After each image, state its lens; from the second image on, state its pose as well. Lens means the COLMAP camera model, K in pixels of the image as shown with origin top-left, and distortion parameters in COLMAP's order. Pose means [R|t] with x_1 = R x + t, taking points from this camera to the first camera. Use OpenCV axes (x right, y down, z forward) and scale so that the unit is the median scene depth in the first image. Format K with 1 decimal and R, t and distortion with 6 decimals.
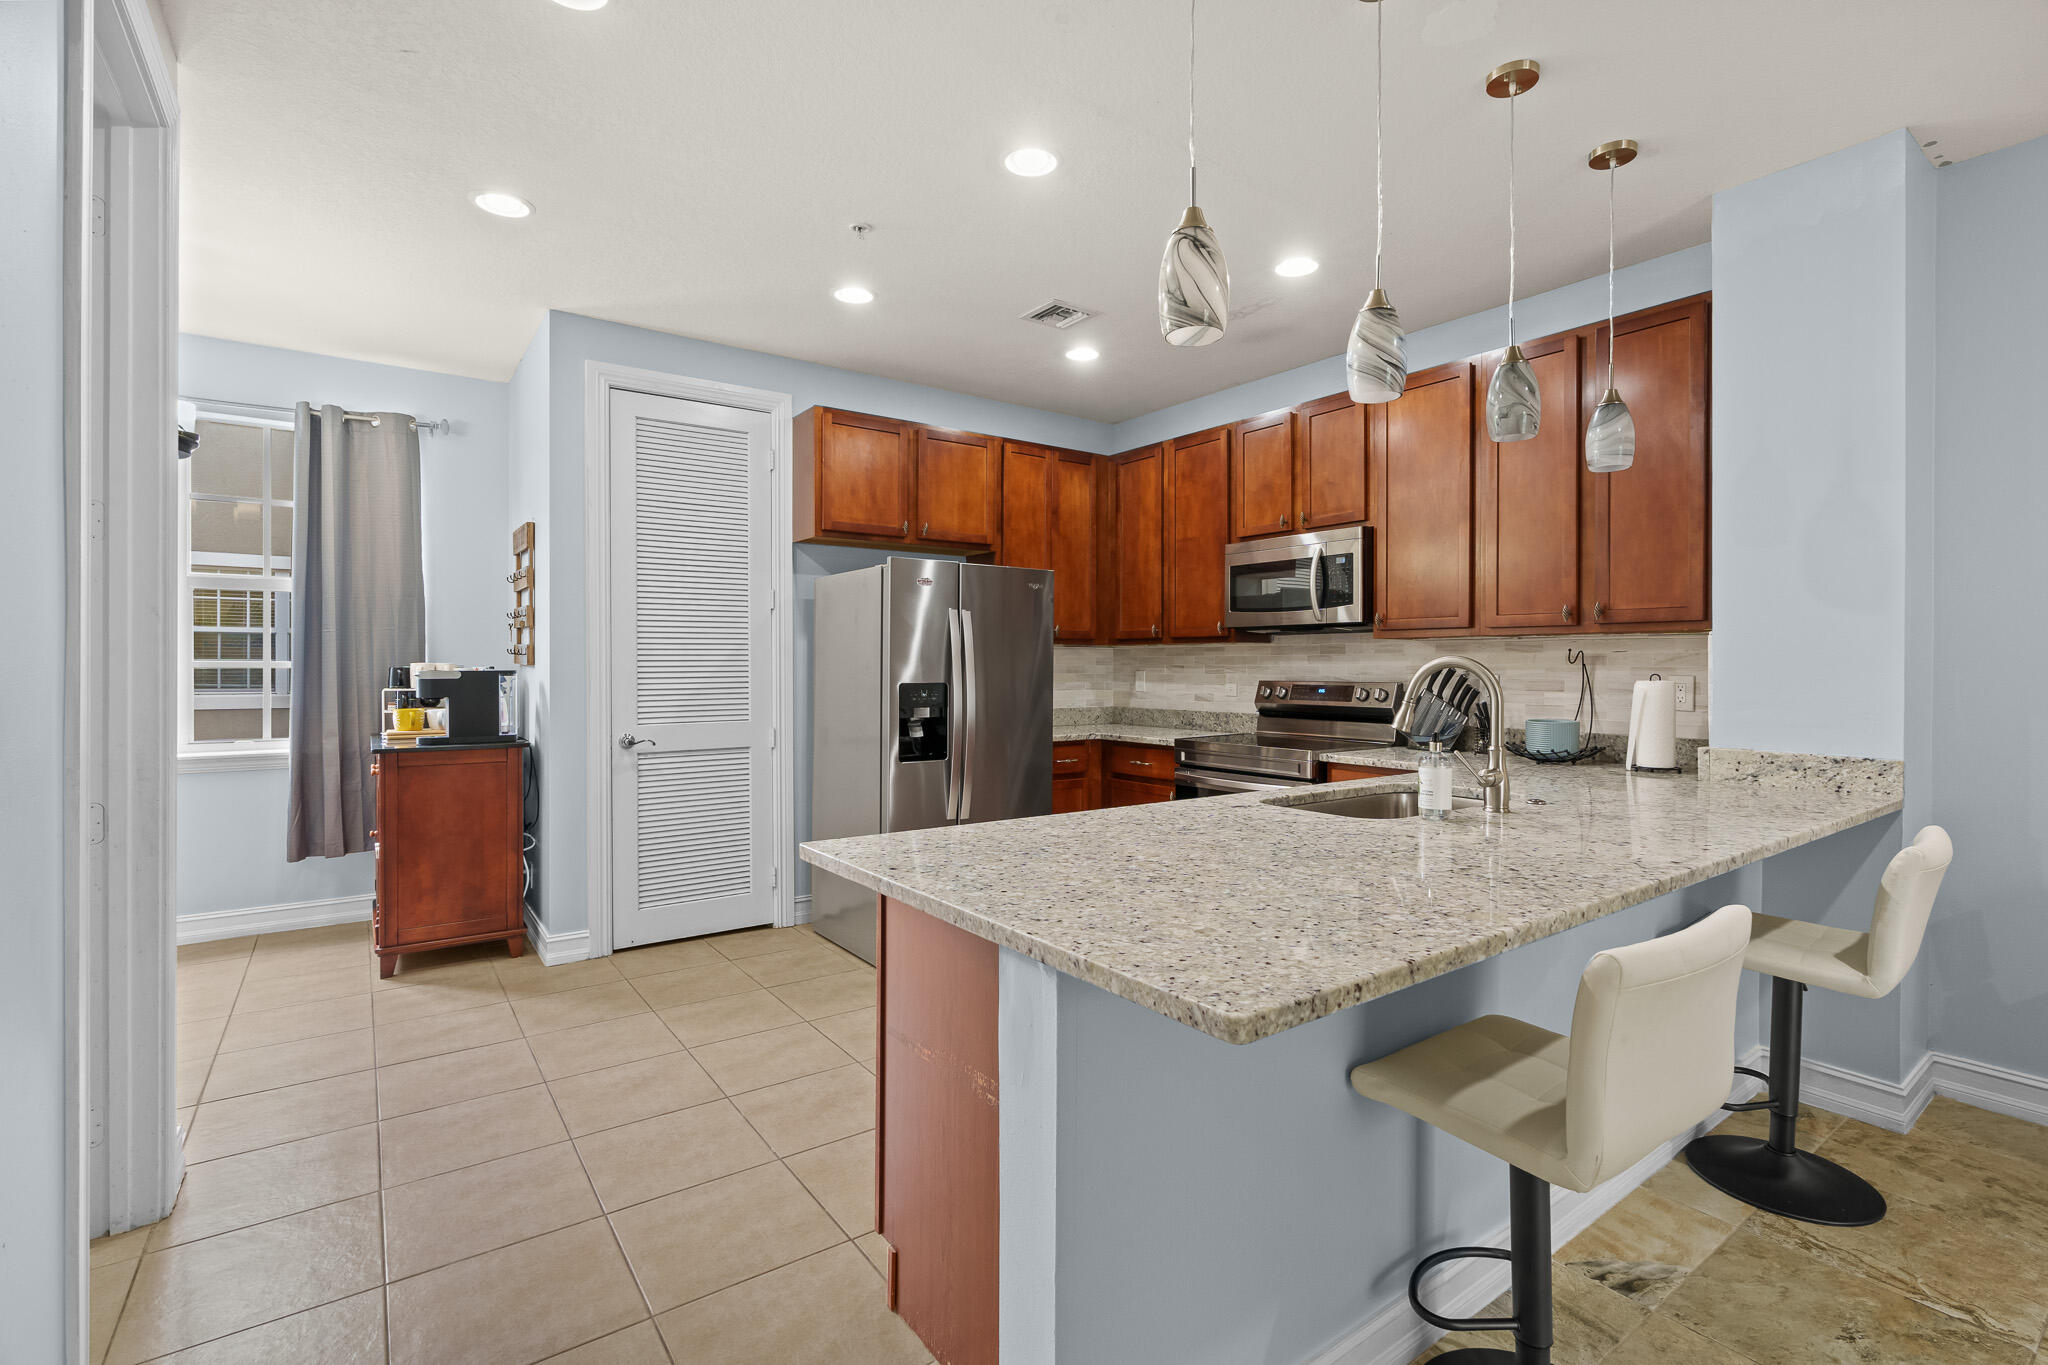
lens RADIAL K [[929.1, 0, 1032.7], [0, 929.1, 668.1], [0, 0, 1]] dist [-0.005727, 0.001094]
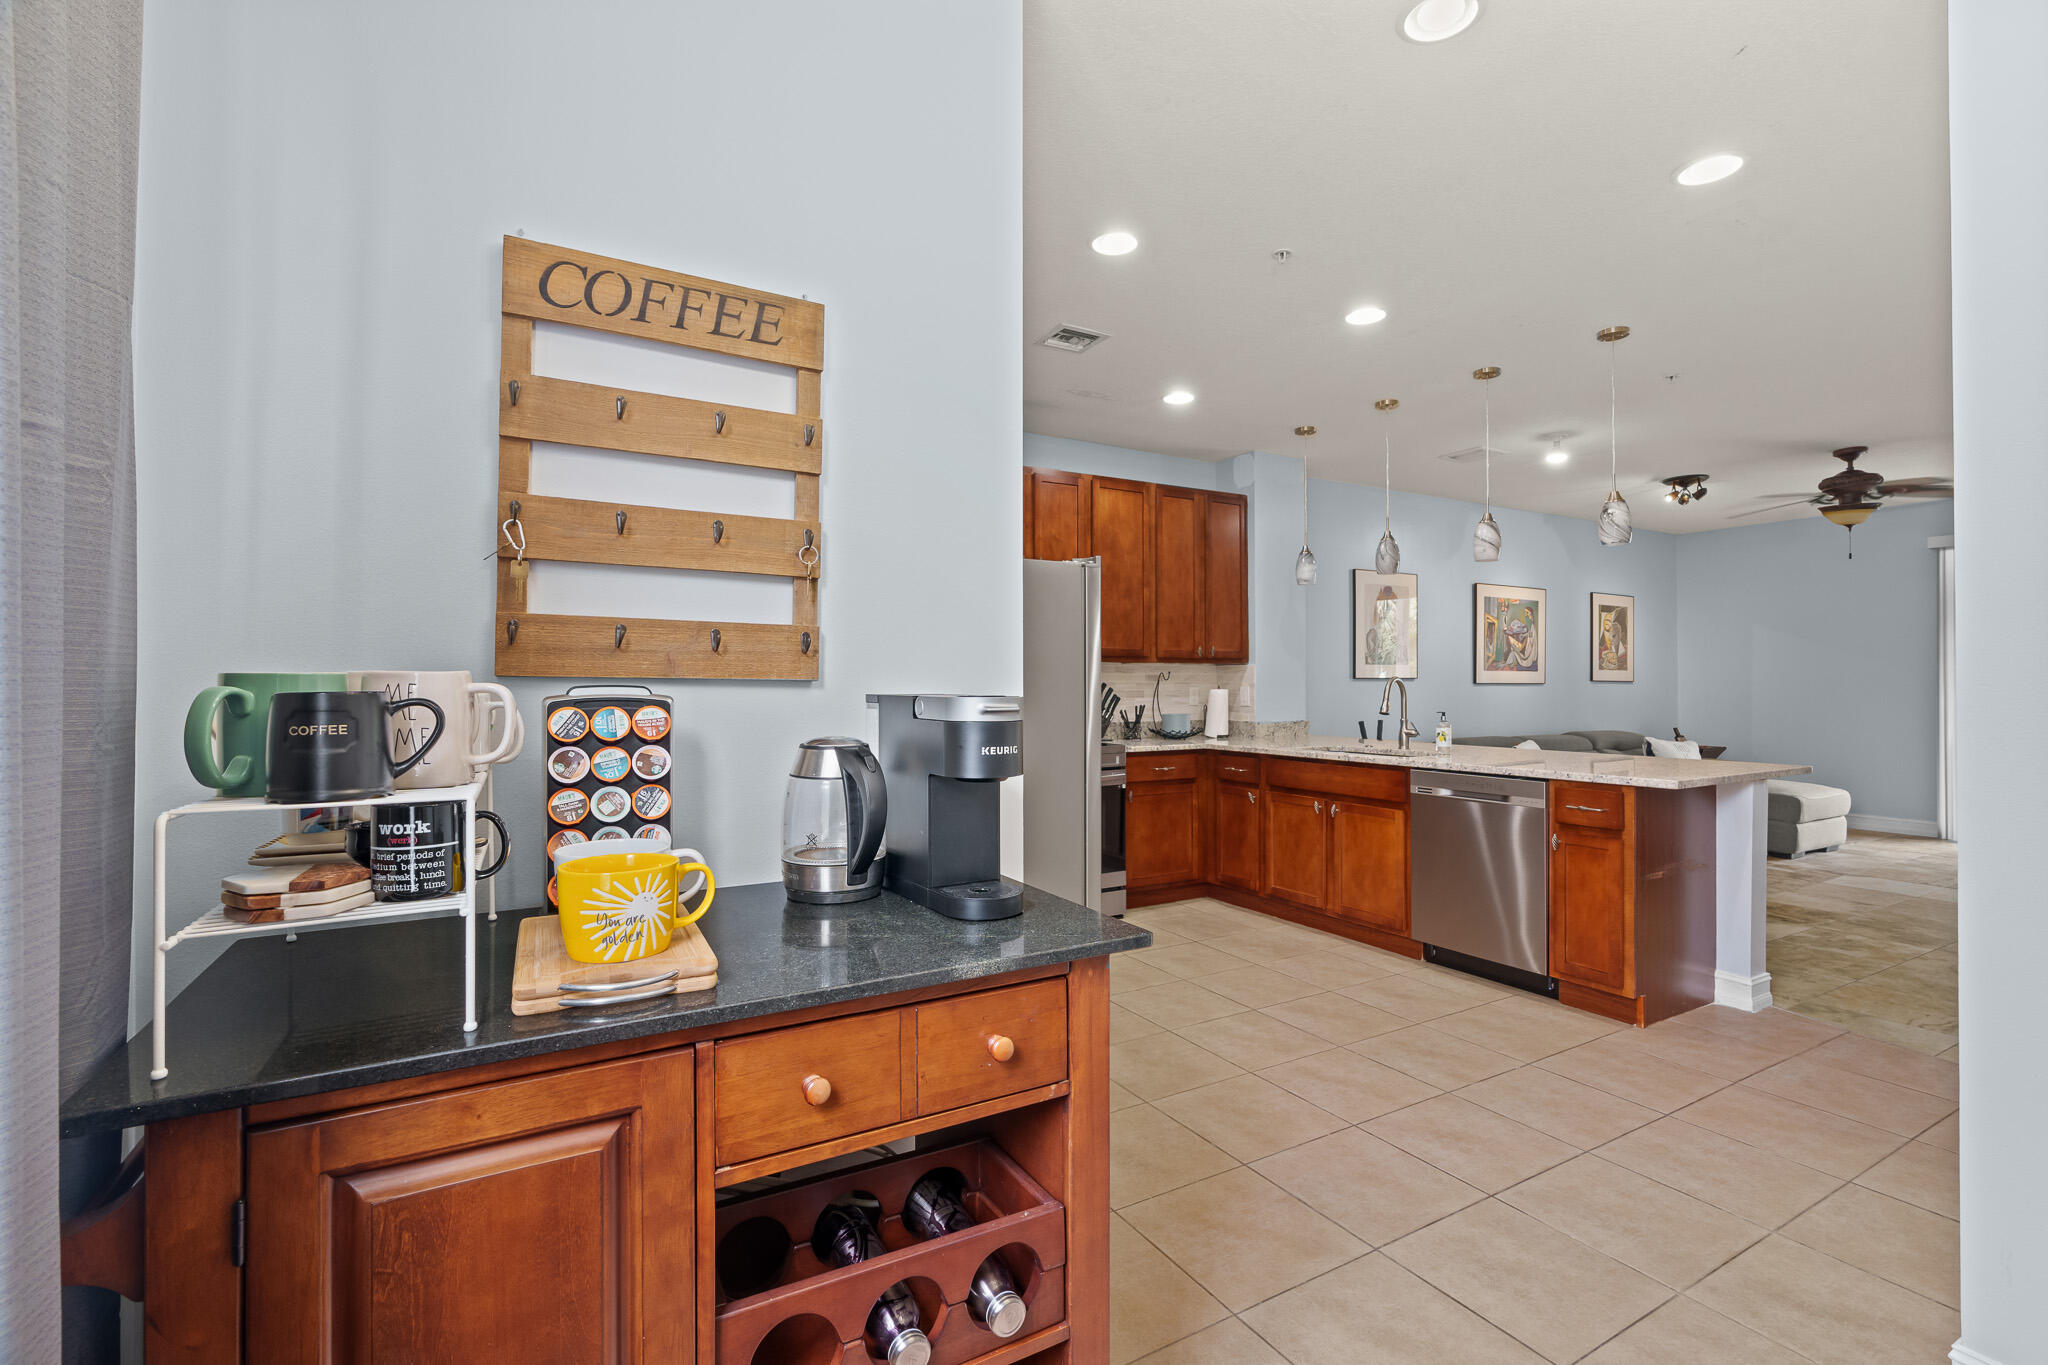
lens RADIAL K [[917.1, 0, 1038.9], [0, 917.1, 677.1], [0, 0, 1]] dist [-0.000125, 0.000581]
pose [[0.099202, 0.003606, 0.995061, -0.913256], [0.006004, 0.999973, -0.004223, -0.004270], [-0.995049, 0.006394, 0.099178, 0.876615]]
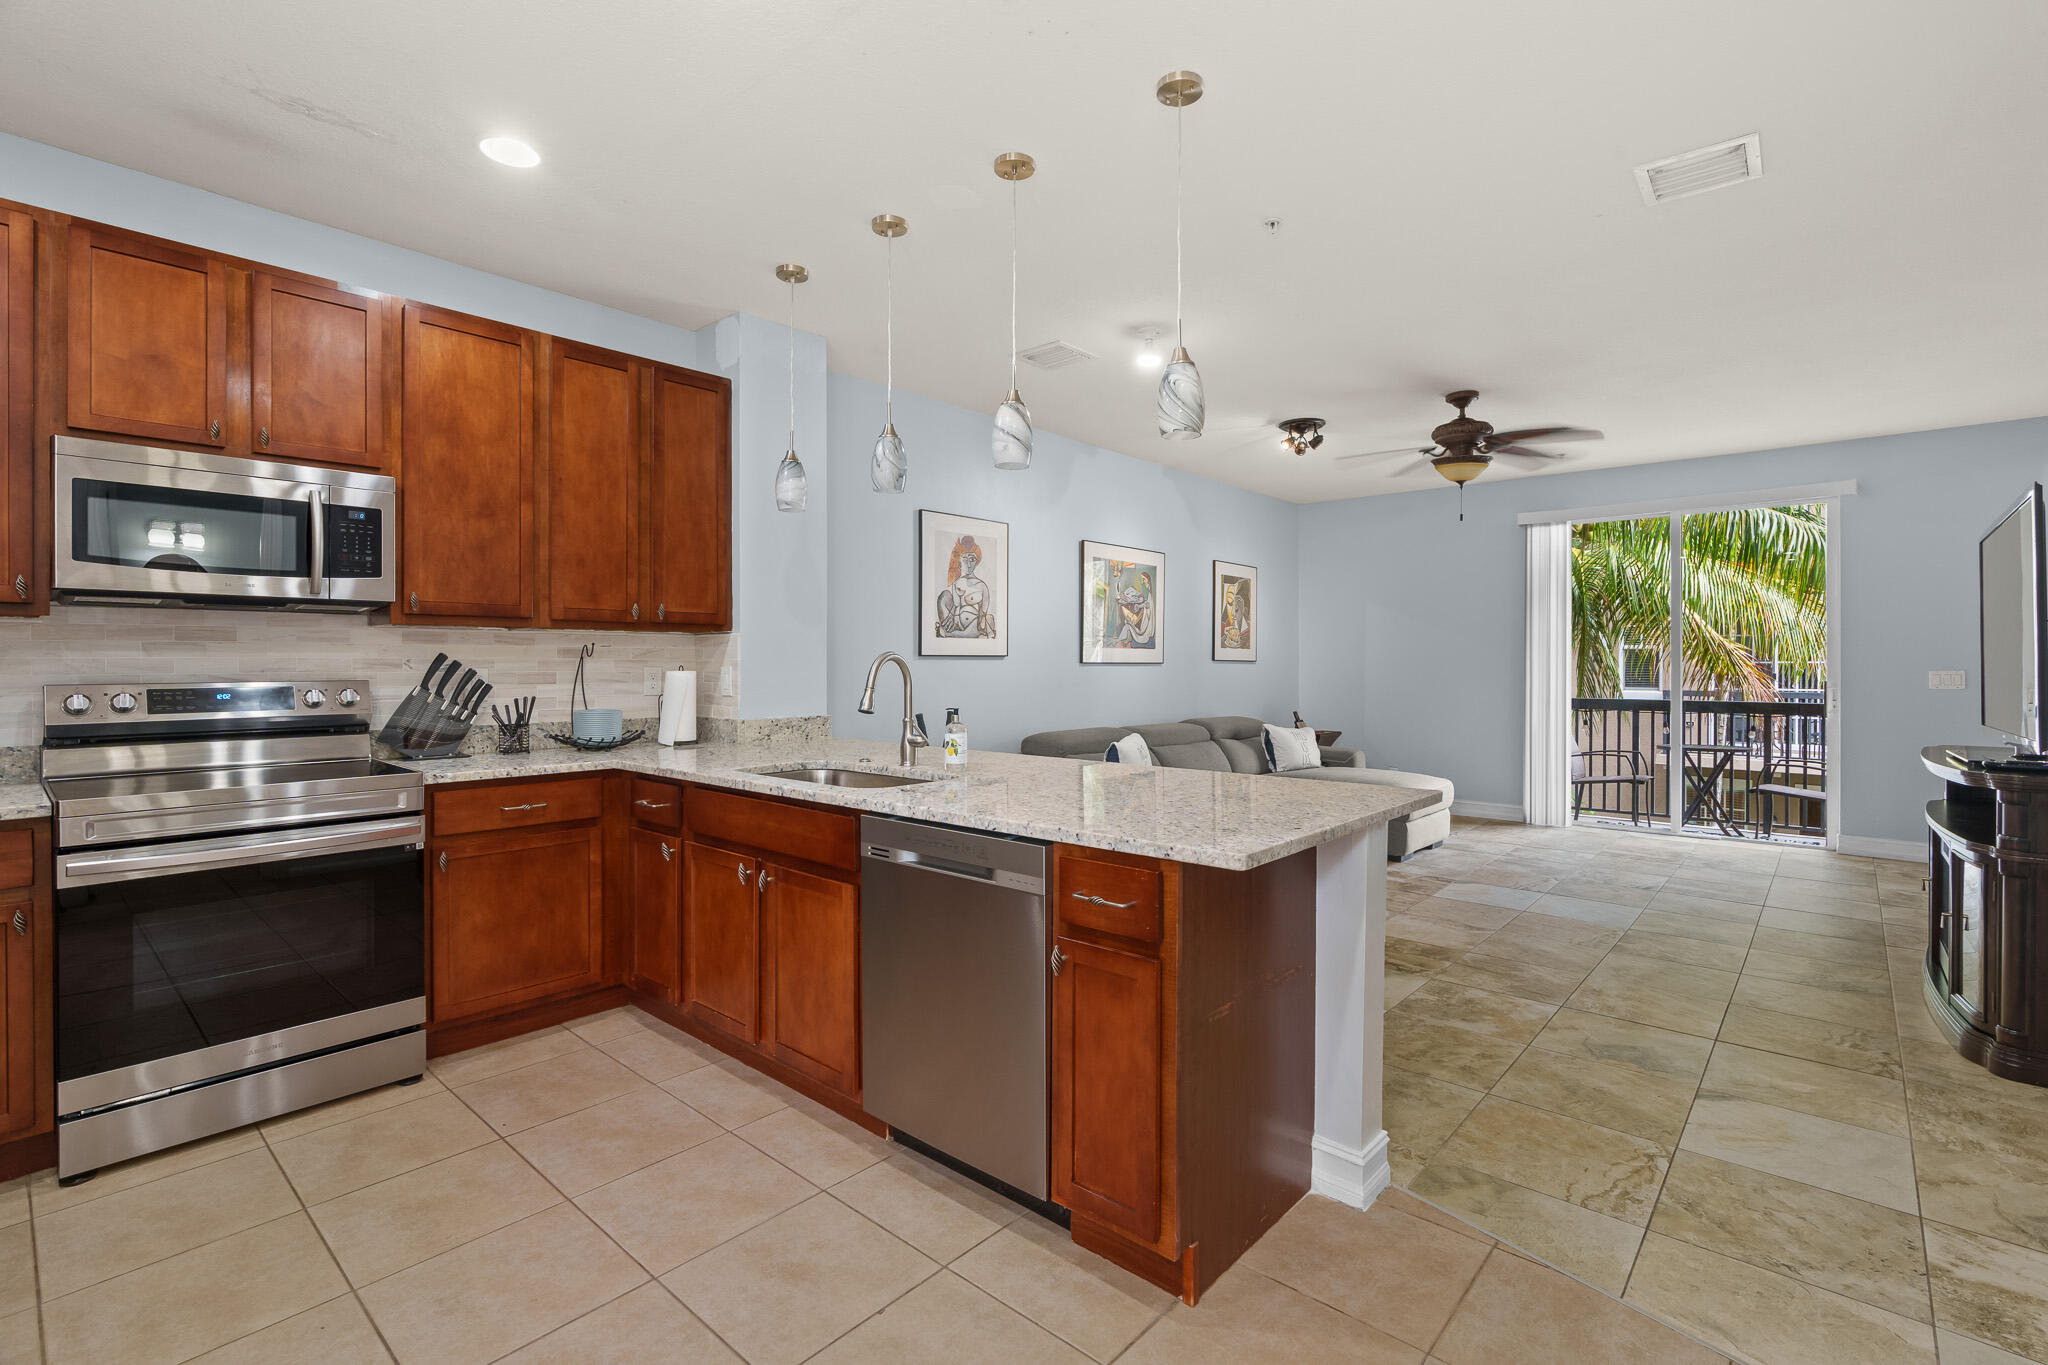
lens RADIAL K [[924.7, 0, 1030.9], [0, 924.7, 663.4], [0, 0, 1]] dist [-0.007989, 0.000538]
pose [[-0.213533, -0.005061, 0.976923, -0.469626], [0.002068, 0.999982, 0.005632, -0.001964], [-0.976934, 0.003223, -0.213519, 0.599826]]
